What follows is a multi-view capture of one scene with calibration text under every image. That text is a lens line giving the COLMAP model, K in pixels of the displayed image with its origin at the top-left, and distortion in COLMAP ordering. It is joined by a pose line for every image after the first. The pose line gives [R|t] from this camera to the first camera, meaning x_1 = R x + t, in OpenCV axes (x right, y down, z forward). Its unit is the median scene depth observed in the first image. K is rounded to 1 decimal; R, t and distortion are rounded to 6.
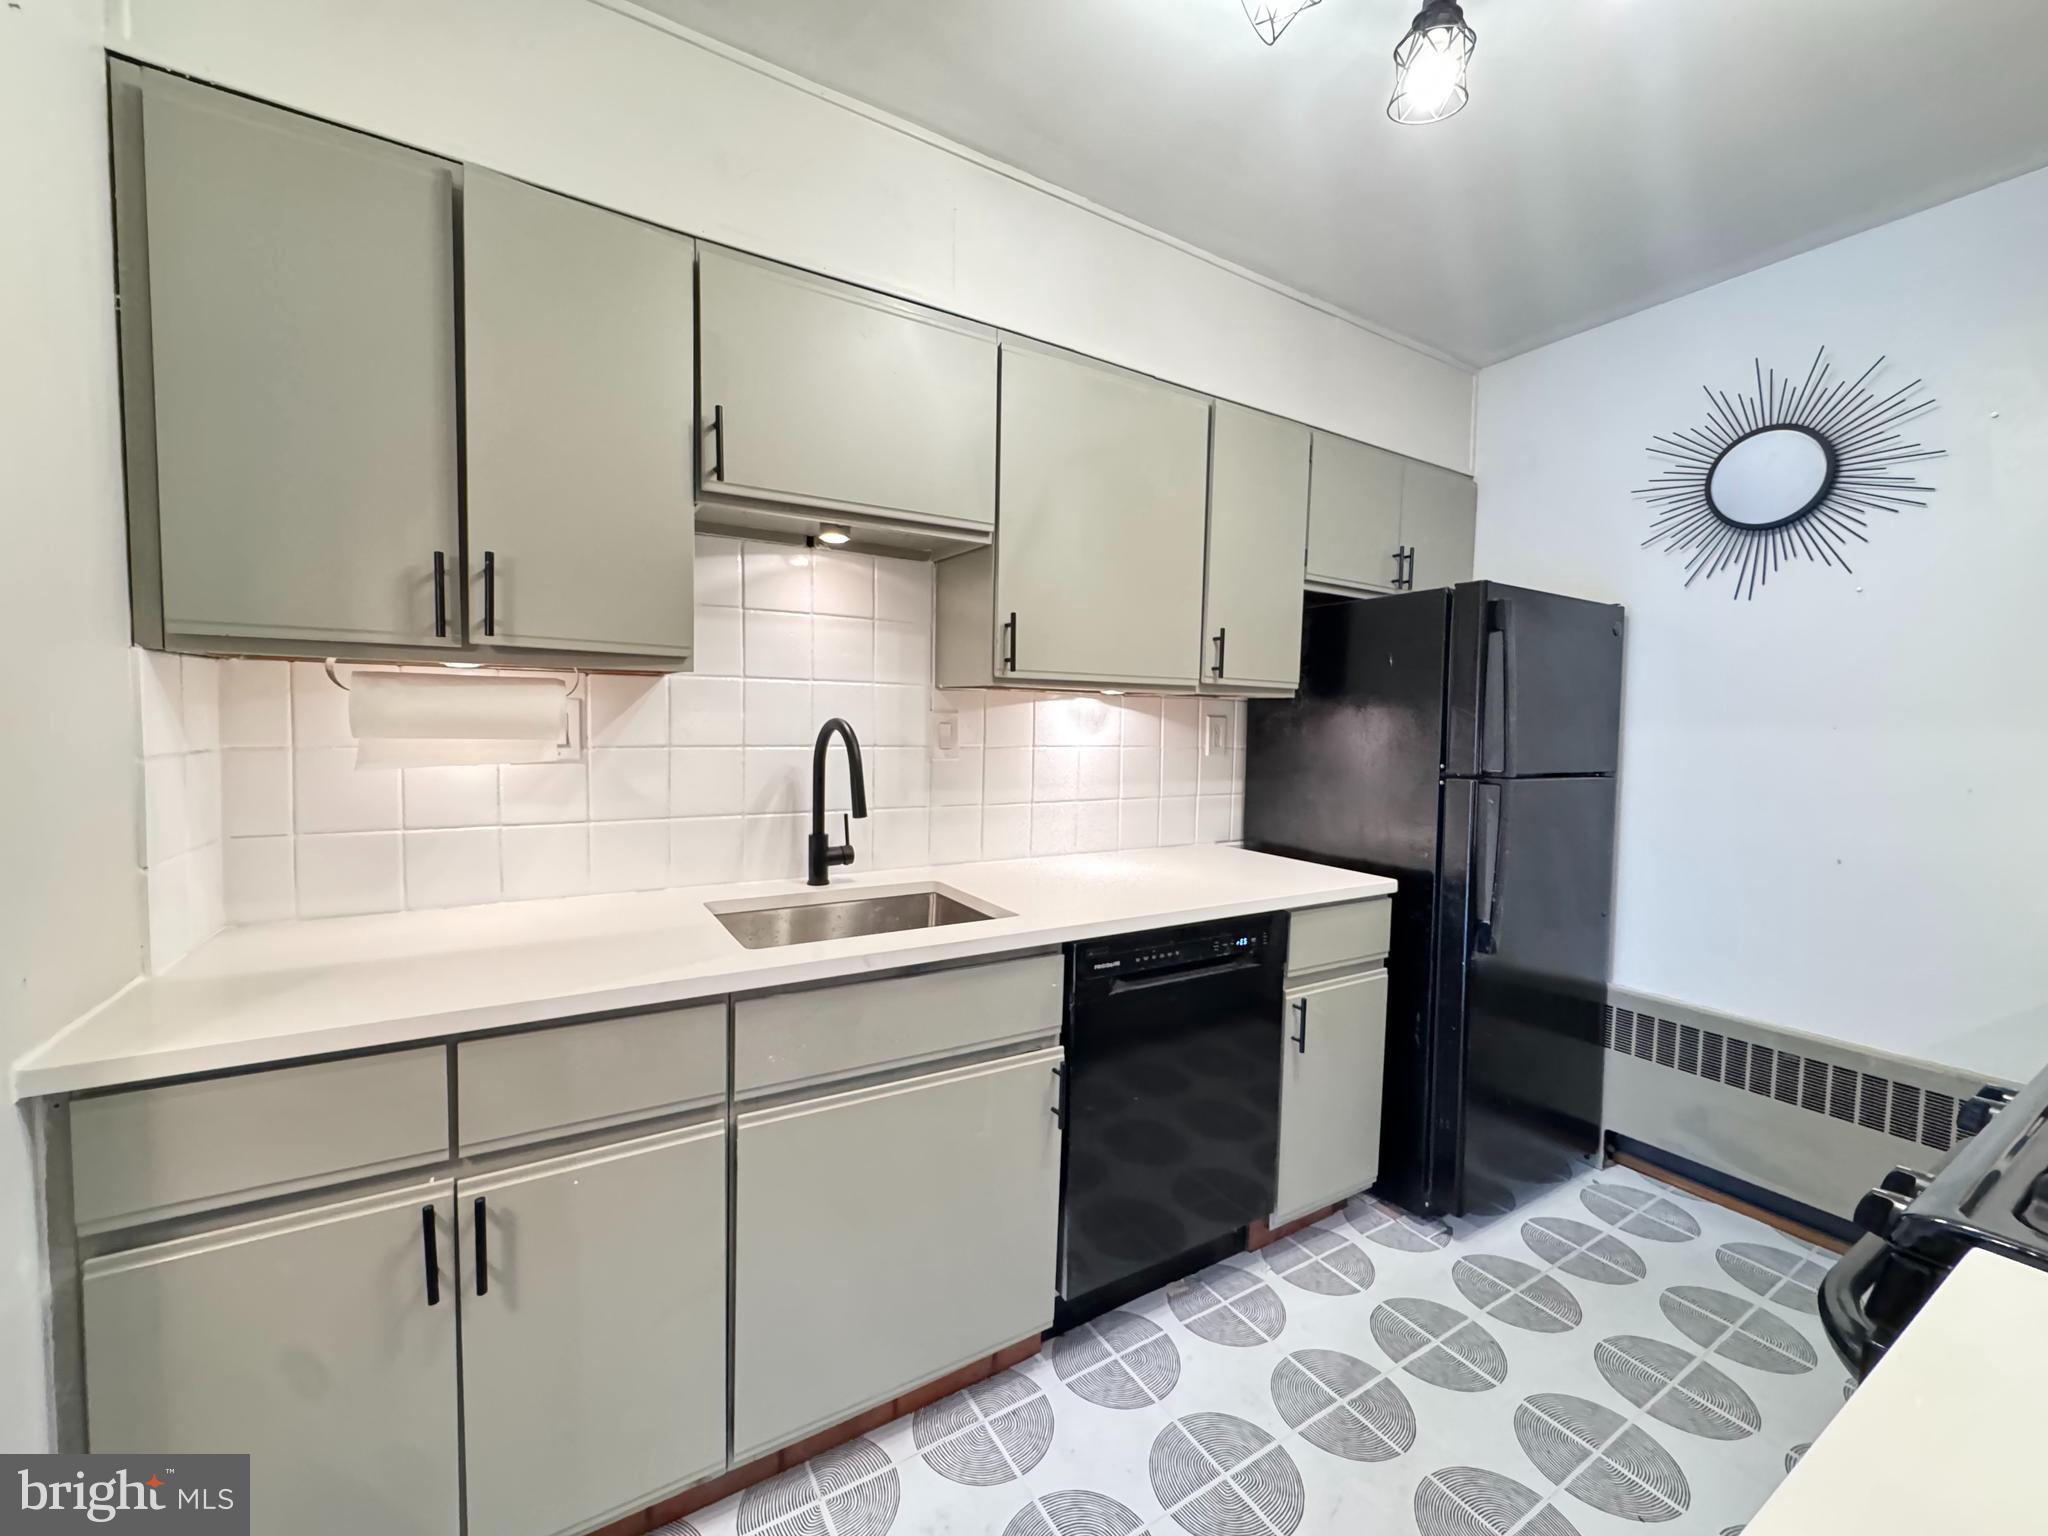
lens RADIAL K [[817.9, 0, 1024.0], [0, 817.9, 768.0], [0, 0, 1]] dist [-0.001173, -0.000134]
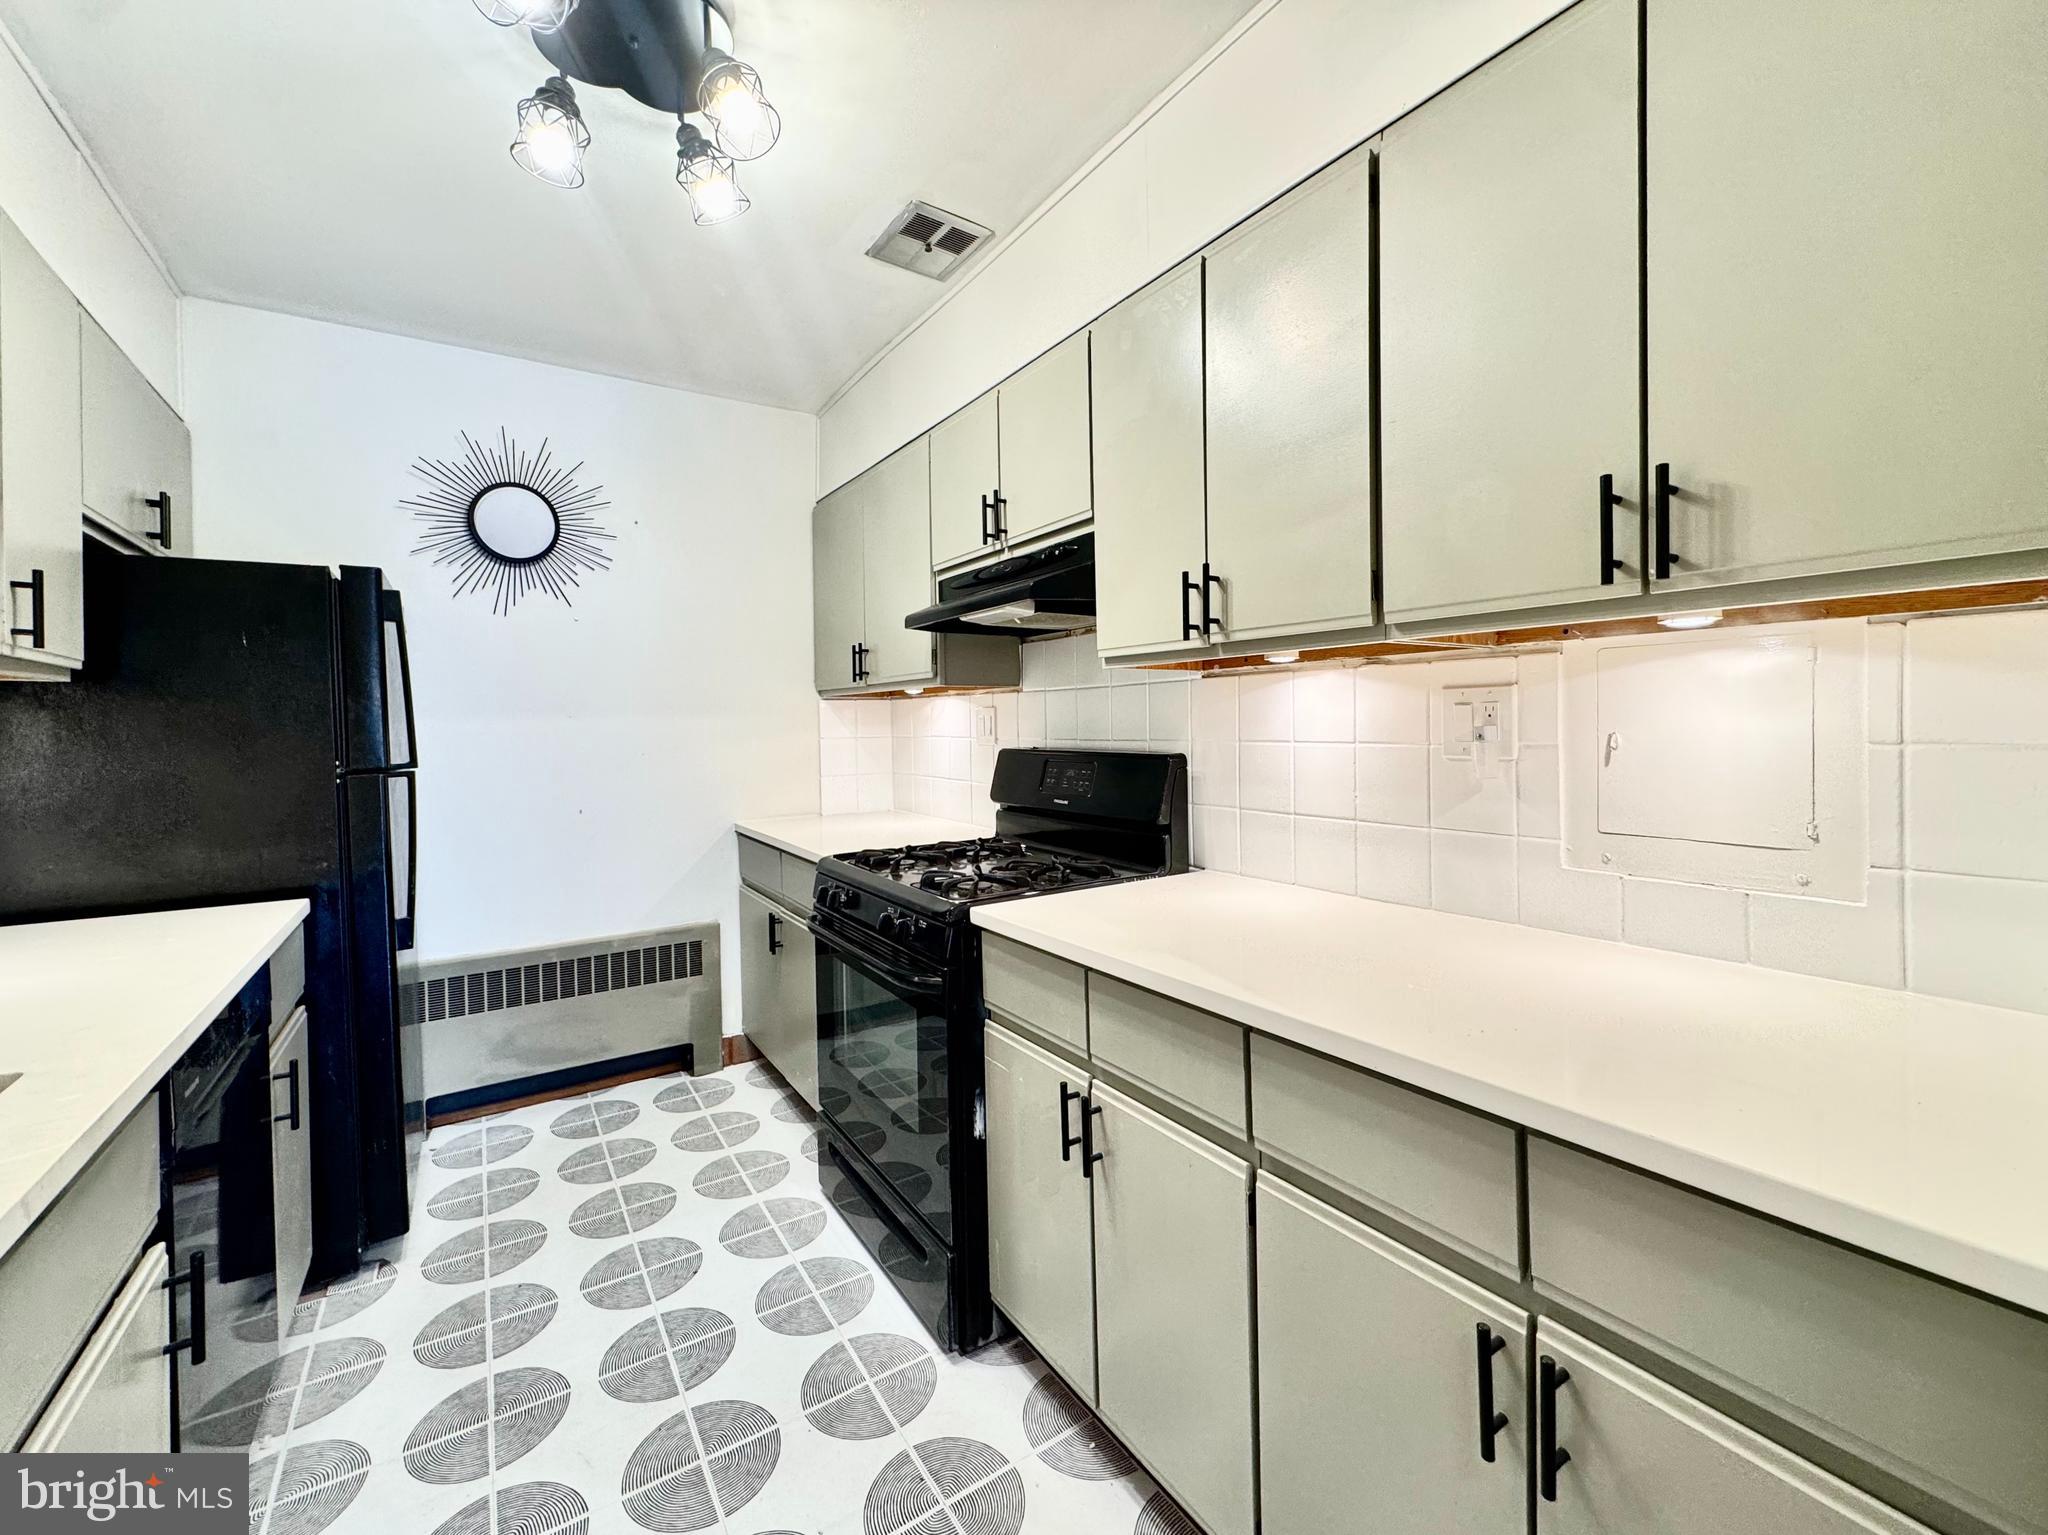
lens RADIAL K [[840.7, 0, 1025.8], [0, 840.7, 738.2], [0, 0, 1]] dist [-0.002061, -0.000225]
pose [[-0.032141, -0.034290, 0.998895, -0.474460], [0.071730, 0.996755, 0.036524, -0.009524], [-0.996906, 0.072825, -0.029577, 0.282038]]
